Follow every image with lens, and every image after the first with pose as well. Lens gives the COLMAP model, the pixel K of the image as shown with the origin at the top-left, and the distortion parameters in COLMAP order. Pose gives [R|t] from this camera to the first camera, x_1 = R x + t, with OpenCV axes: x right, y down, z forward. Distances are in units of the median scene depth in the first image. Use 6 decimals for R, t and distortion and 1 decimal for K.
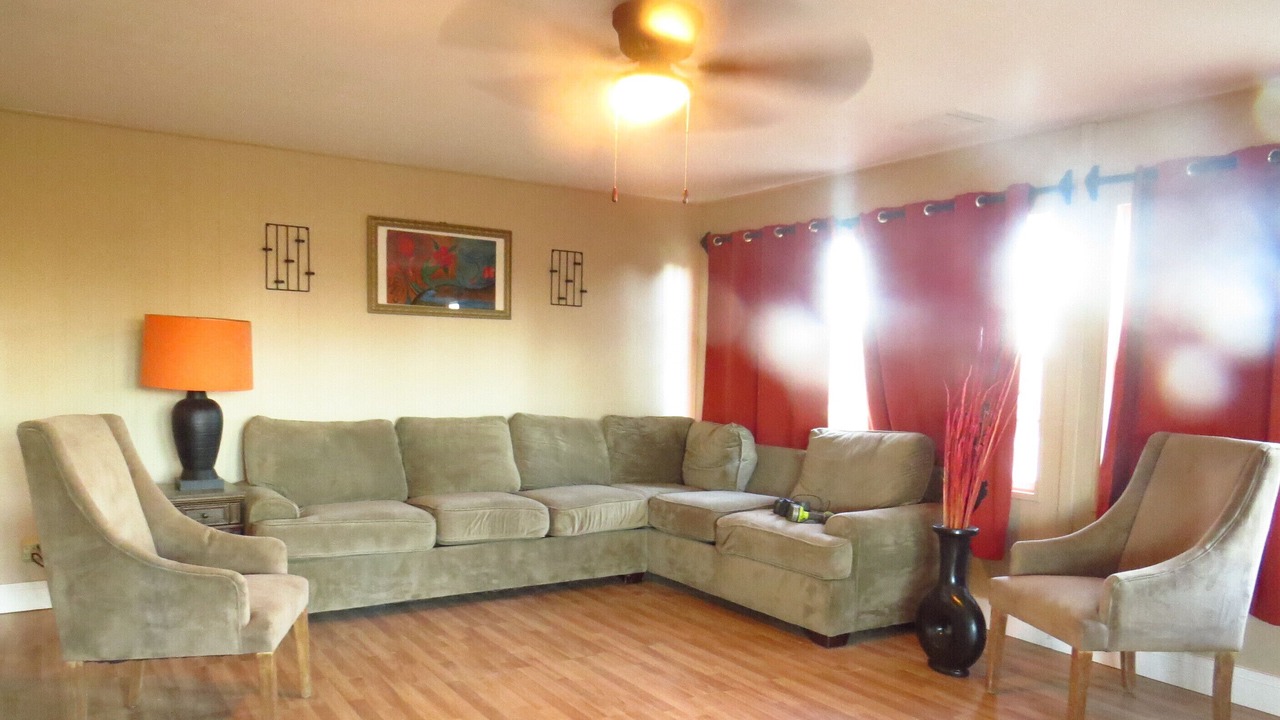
lens RADIAL K [[920.7, 0, 639.8], [0, 920.7, 433.4], [0, 0, 1]] dist [-0.018517, 0.005880]
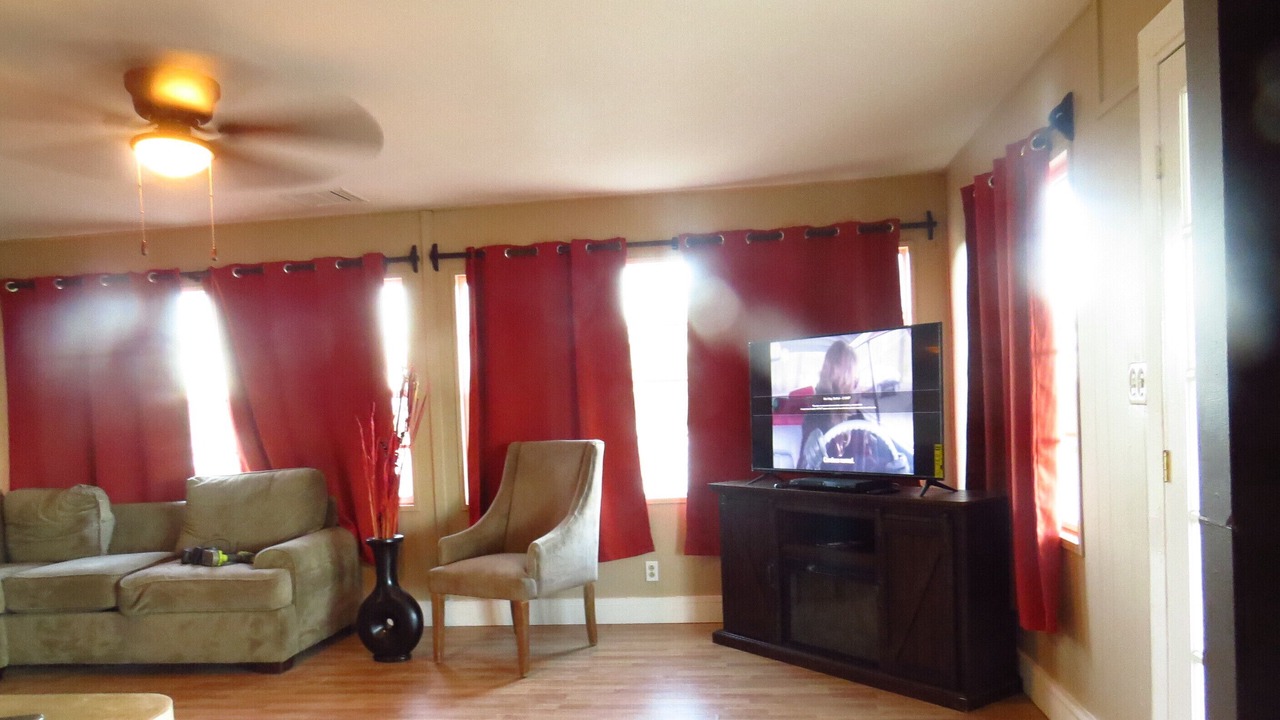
lens RADIAL K [[920.7, 0, 639.8], [0, 920.7, 433.4], [0, 0, 1]] dist [-0.018517, 0.005880]
pose [[0.642001, -0.081073, 0.762406, -0.265529], [0.120060, 0.992757, 0.004468, 0.001461], [-0.757245, 0.088666, 0.647084, -0.027836]]
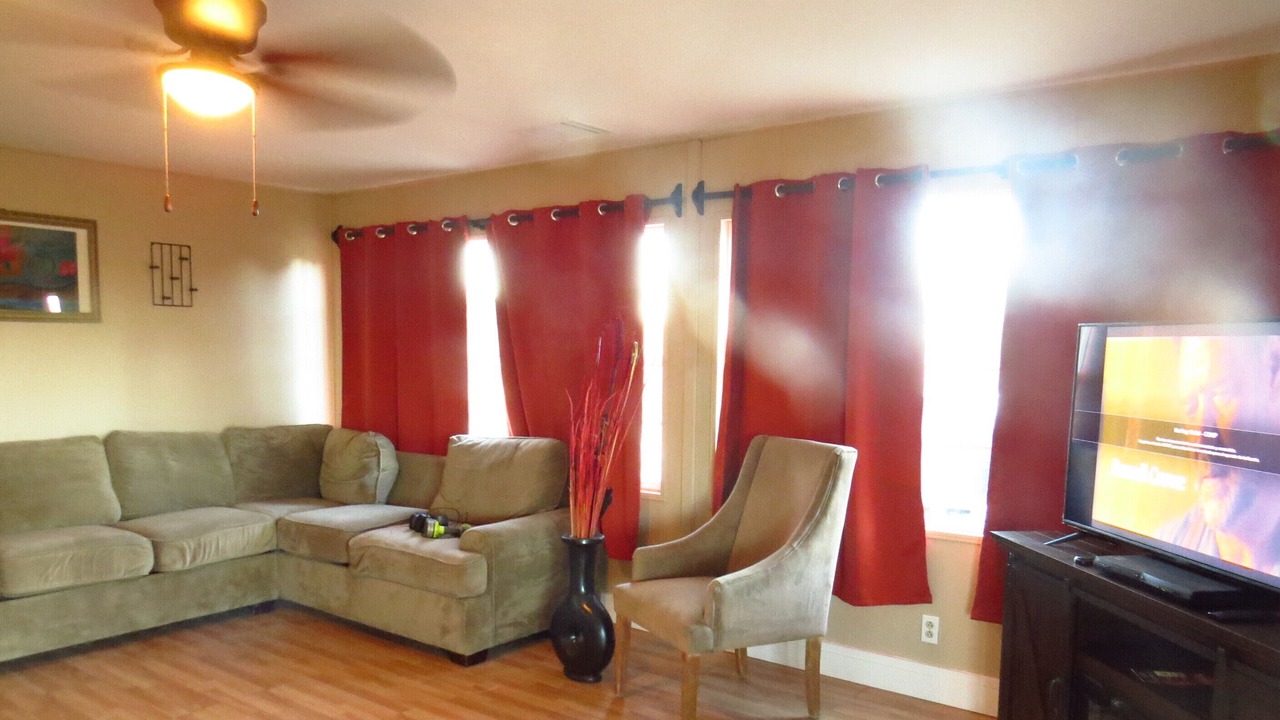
lens RADIAL K [[920.7, 0, 639.8], [0, 920.7, 433.4], [0, 0, 1]] dist [-0.018517, 0.005880]
pose [[0.942429, -0.045748, 0.331264, 0.055438], [0.038213, 0.998842, 0.029227, -0.029666], [-0.332217, -0.014886, 0.943085, 0.018376]]
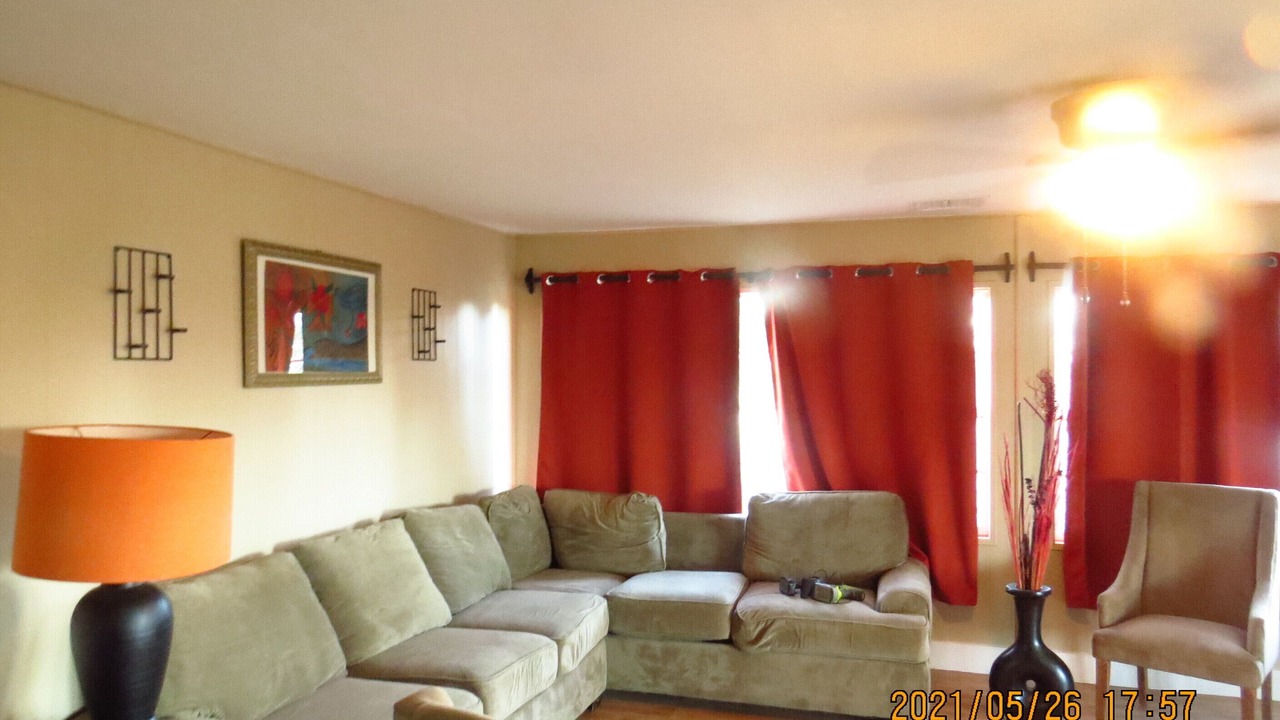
lens RADIAL K [[918.4, 0, 640.0], [0, 918.4, 360.0], [0, 0, 1]] dist [-0.007928, -0.000460]
pose [[0.767728, -0.020049, 0.640462, -0.520564], [0.066659, 0.996586, -0.048708, -0.107083], [-0.637299, 0.080087, 0.766444, 0.352255]]
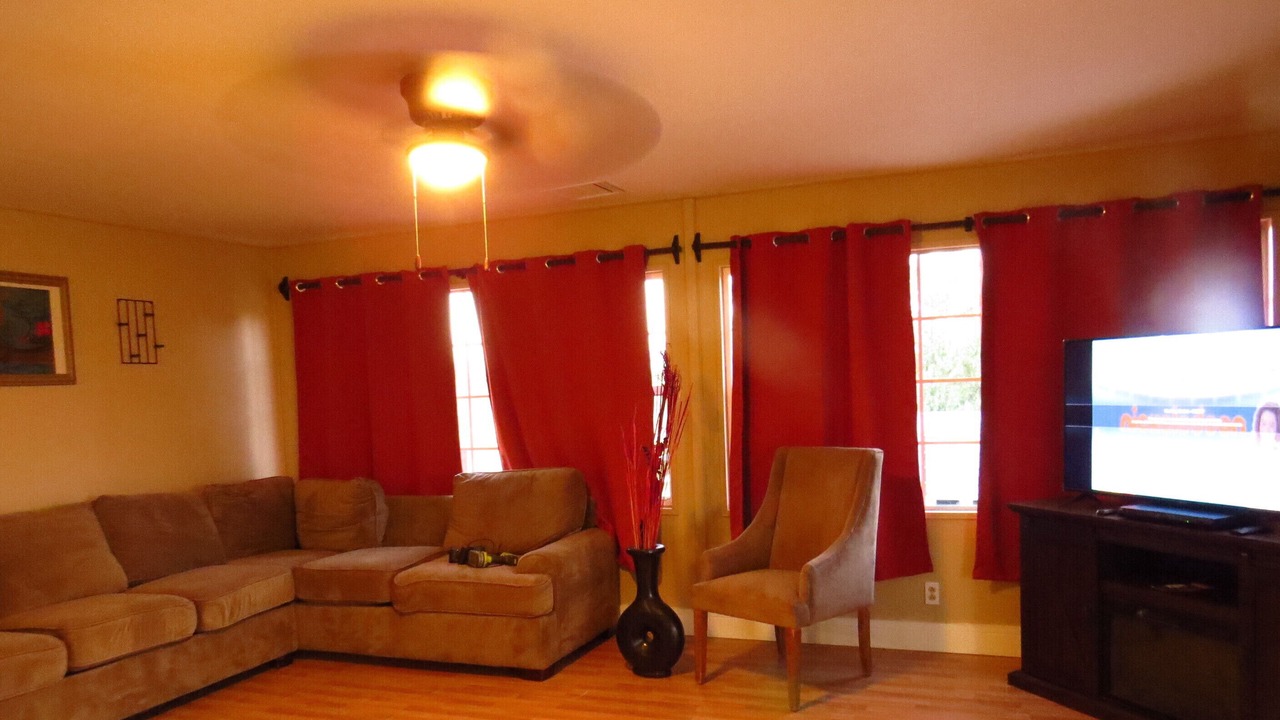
lens RADIAL K [[920.7, 0, 639.8], [0, 920.7, 433.4], [0, 0, 1]] dist [-0.018517, 0.005880]
pose [[0.813495, -0.090372, 0.574507, -0.236122], [0.106784, 0.994269, 0.005198, -0.034837], [-0.571684, 0.057120, 0.818483, 0.047888]]
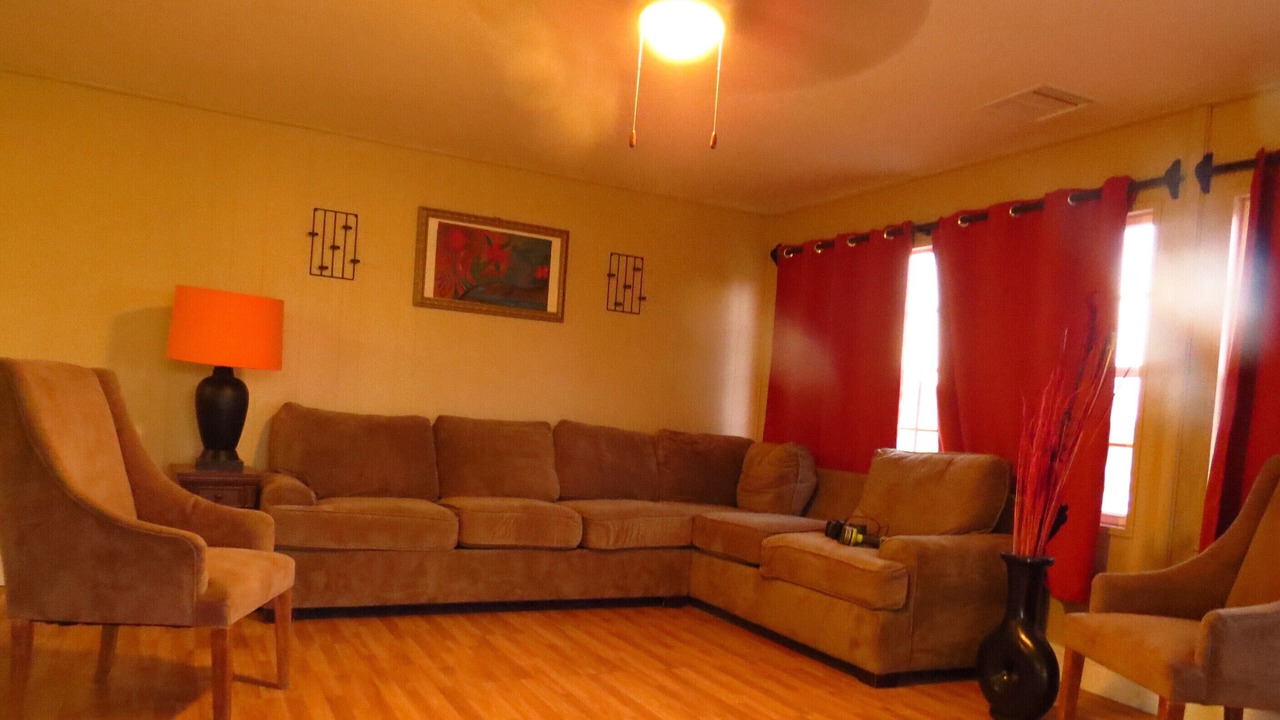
lens RADIAL K [[920.7, 0, 639.8], [0, 920.7, 433.4], [0, 0, 1]] dist [-0.018517, 0.005880]
pose [[0.993538, 0.051617, -0.101083, 0.048078], [-0.057022, 0.997053, -0.051329, 0.040911], [0.098135, 0.056761, 0.993553, 0.074947]]
